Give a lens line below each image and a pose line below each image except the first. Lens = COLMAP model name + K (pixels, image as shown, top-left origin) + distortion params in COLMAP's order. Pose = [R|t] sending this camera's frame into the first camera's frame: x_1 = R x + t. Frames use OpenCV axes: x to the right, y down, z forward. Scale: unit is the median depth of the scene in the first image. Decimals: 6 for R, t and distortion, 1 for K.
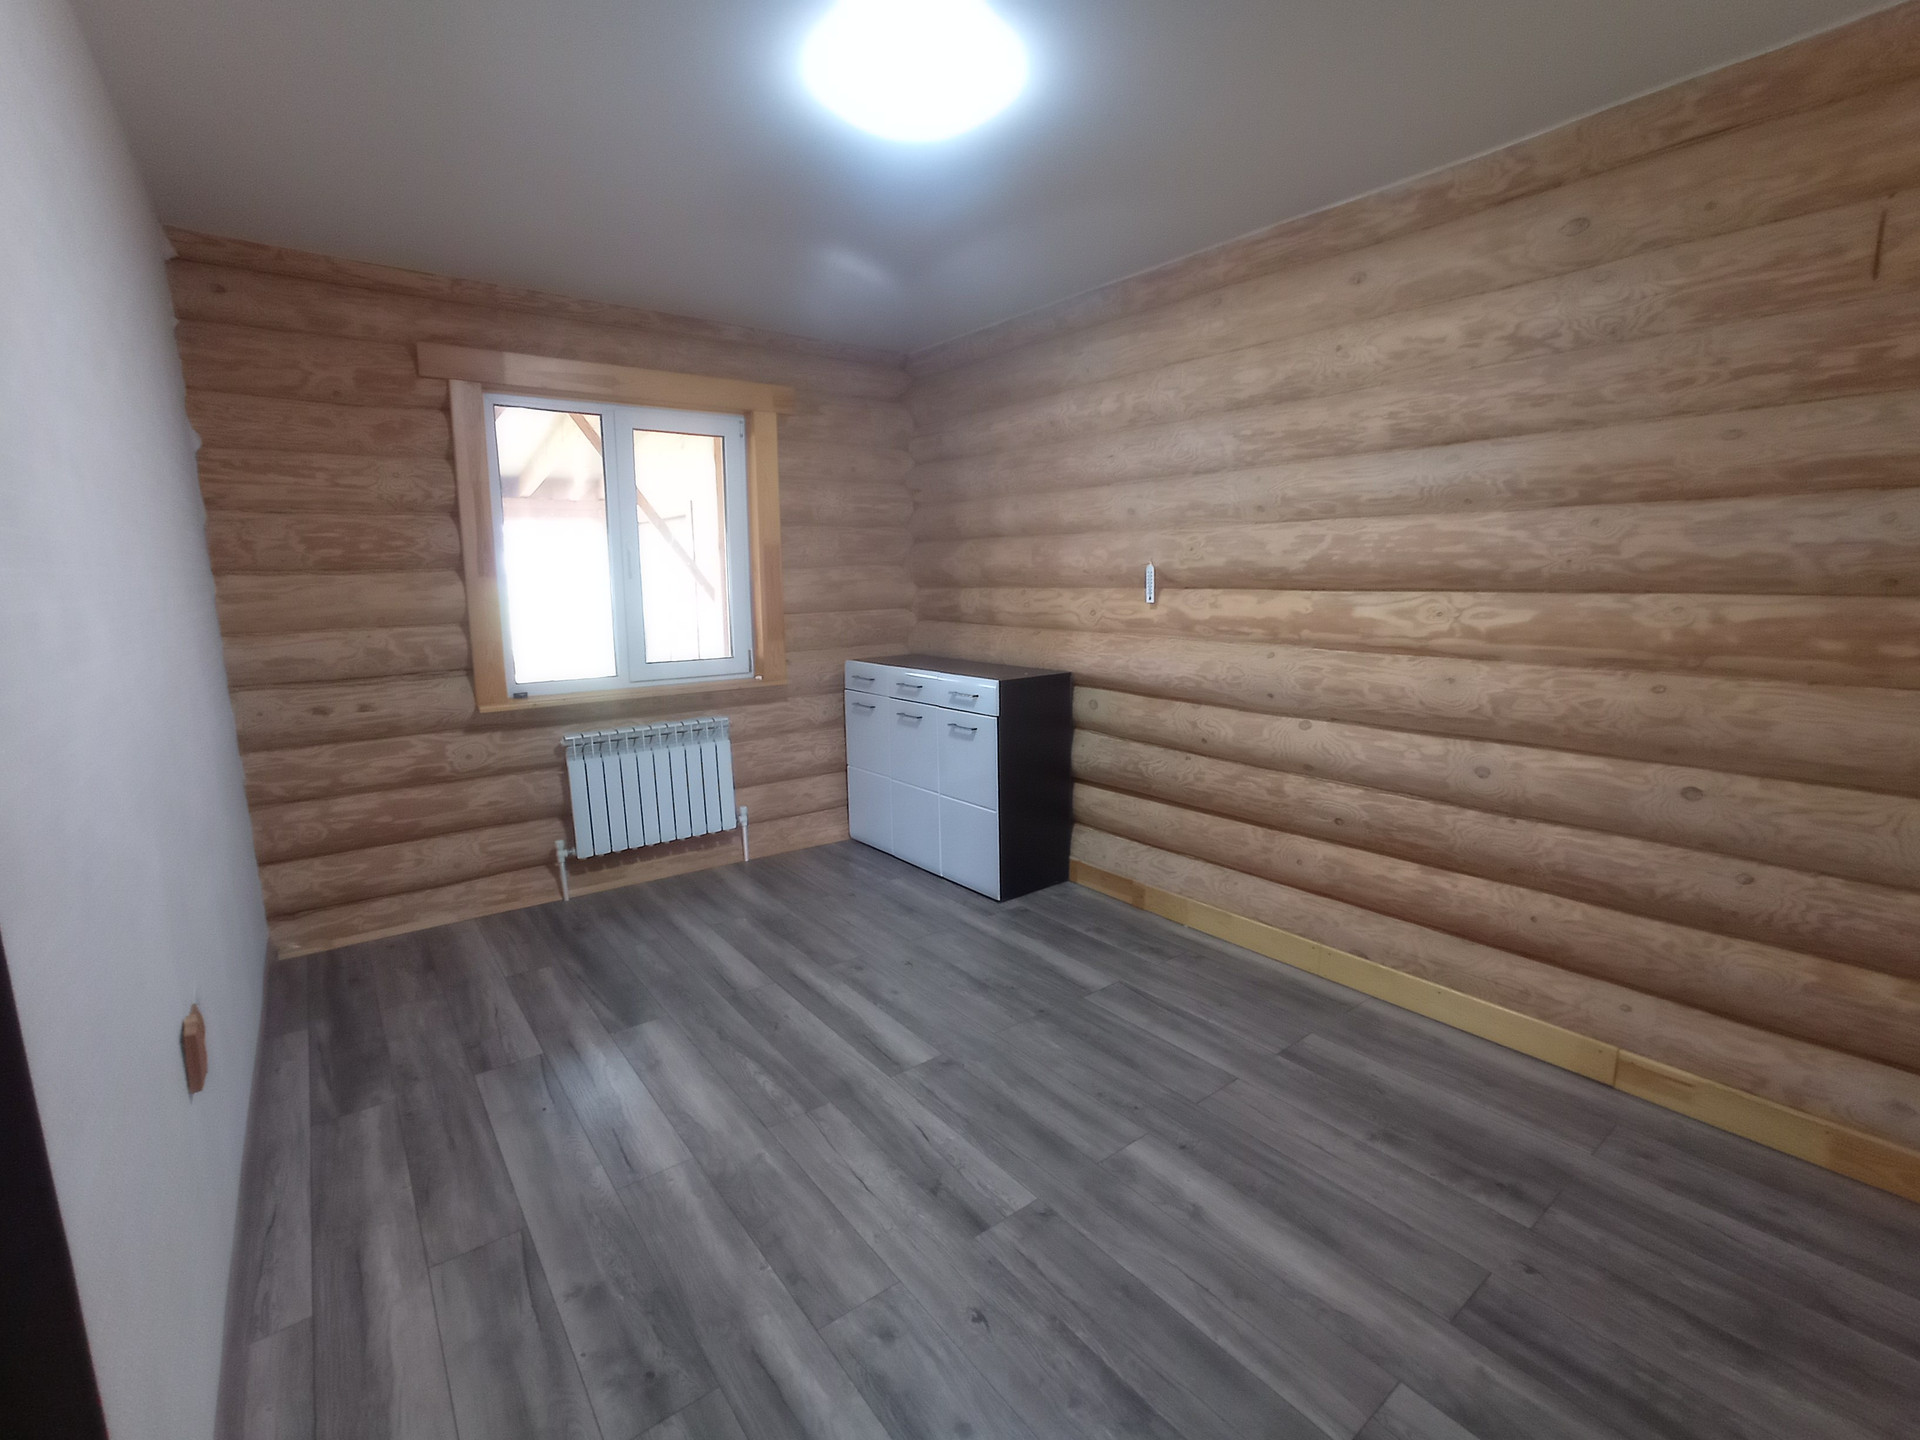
lens RADIAL K [[867.3, 0, 963.5], [0, 867.3, 714.0], [0, 0, 1]] dist [-0.063652, 0.036733]
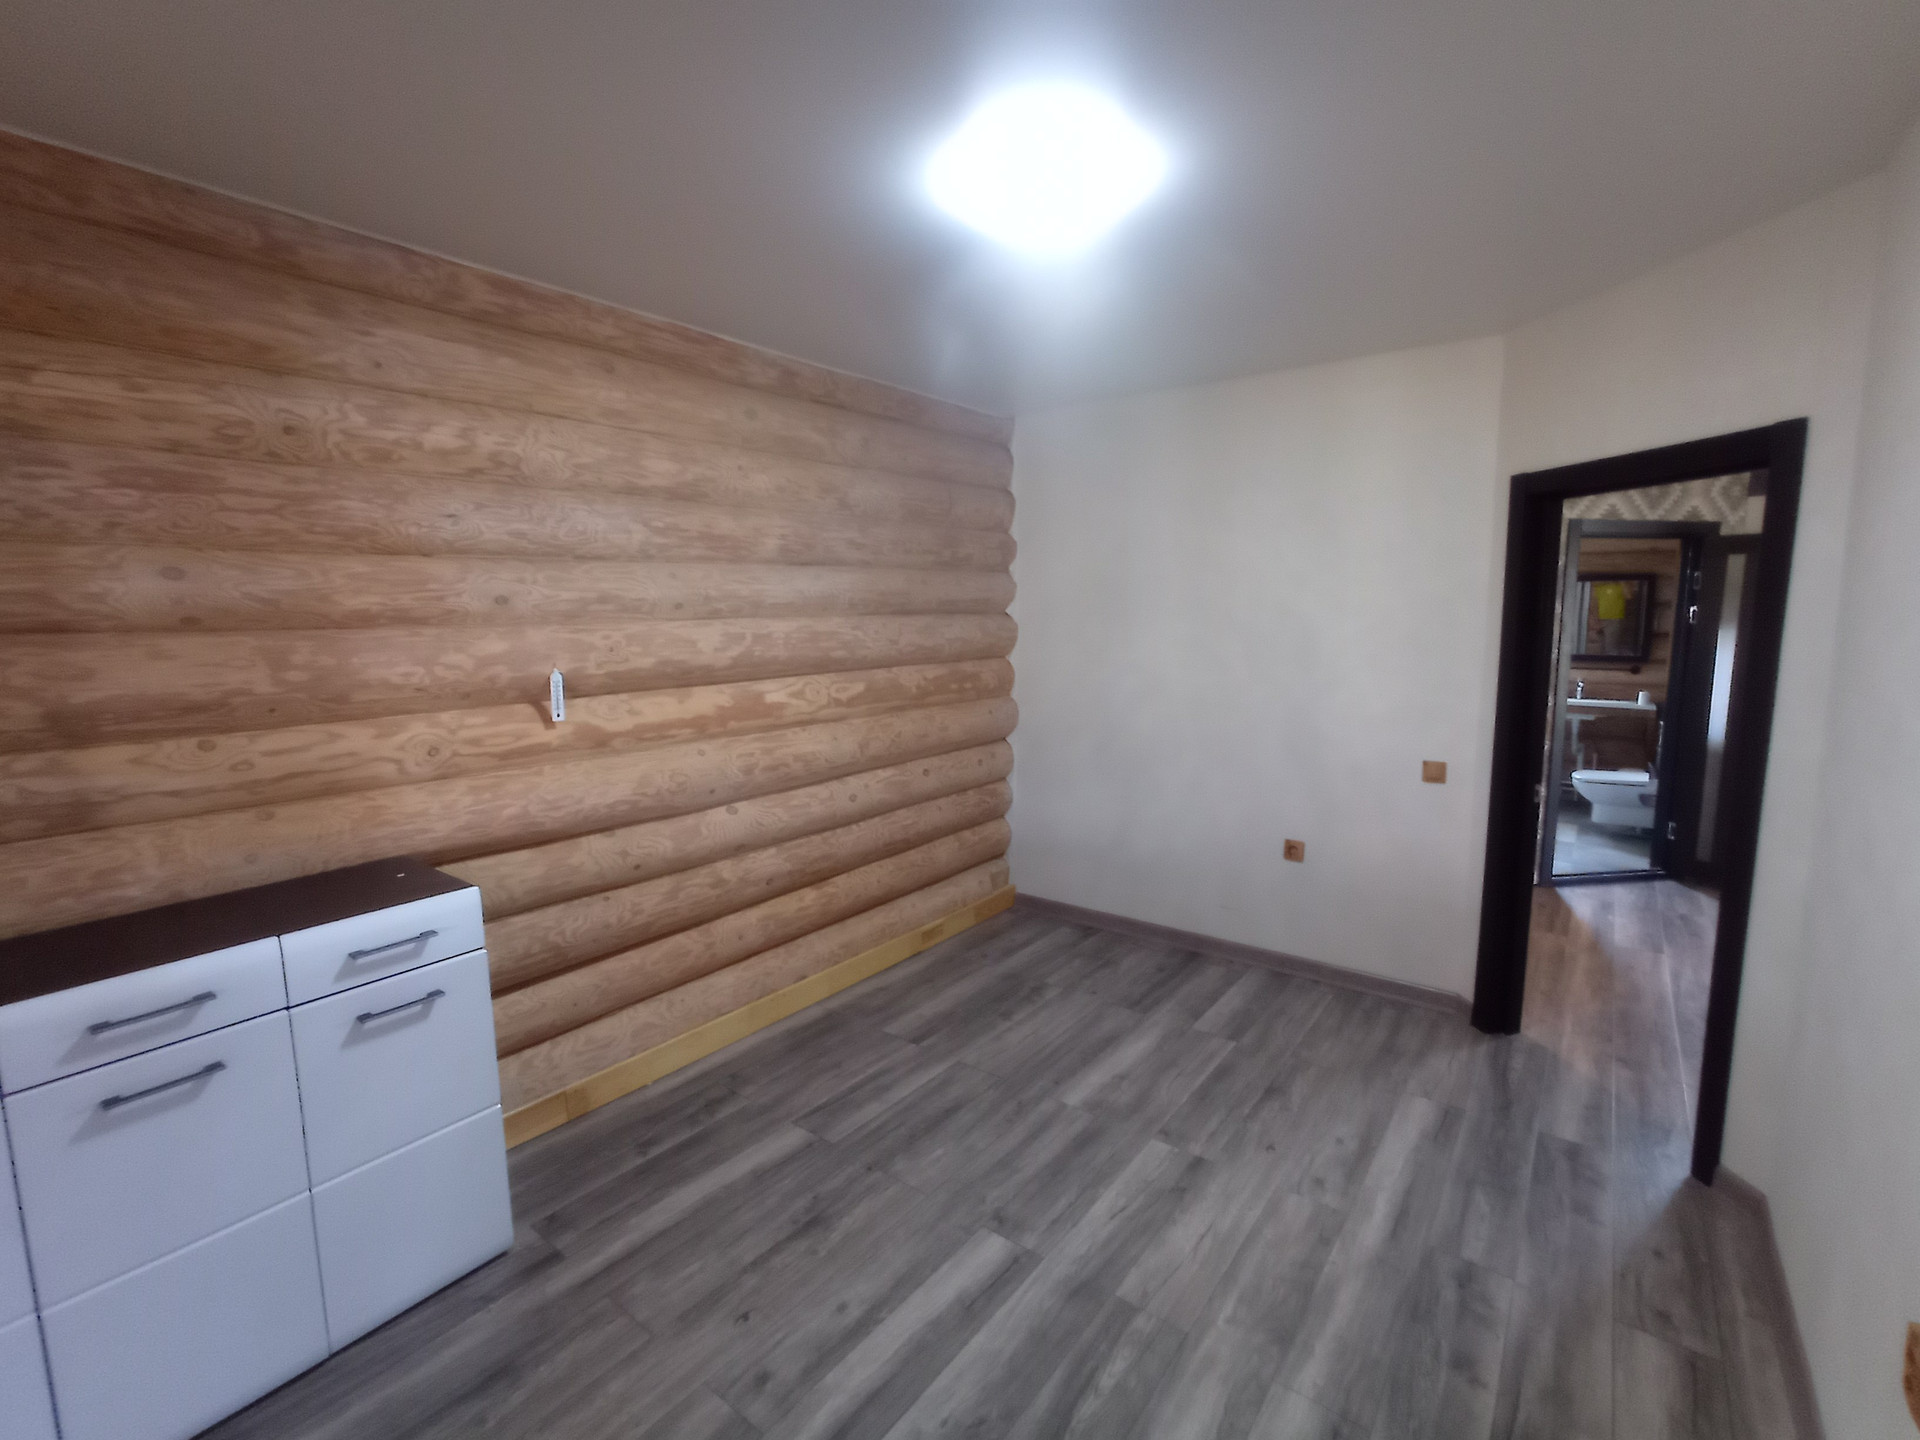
lens RADIAL K [[867.3, 0, 963.5], [0, 867.3, 714.0], [0, 0, 1]] dist [-0.063652, 0.036733]
pose [[-0.255767, -0.109012, 0.960573, -0.711516], [0.164770, 0.974168, 0.154428, -0.228265], [-0.952593, 0.197771, -0.231198, 0.988746]]
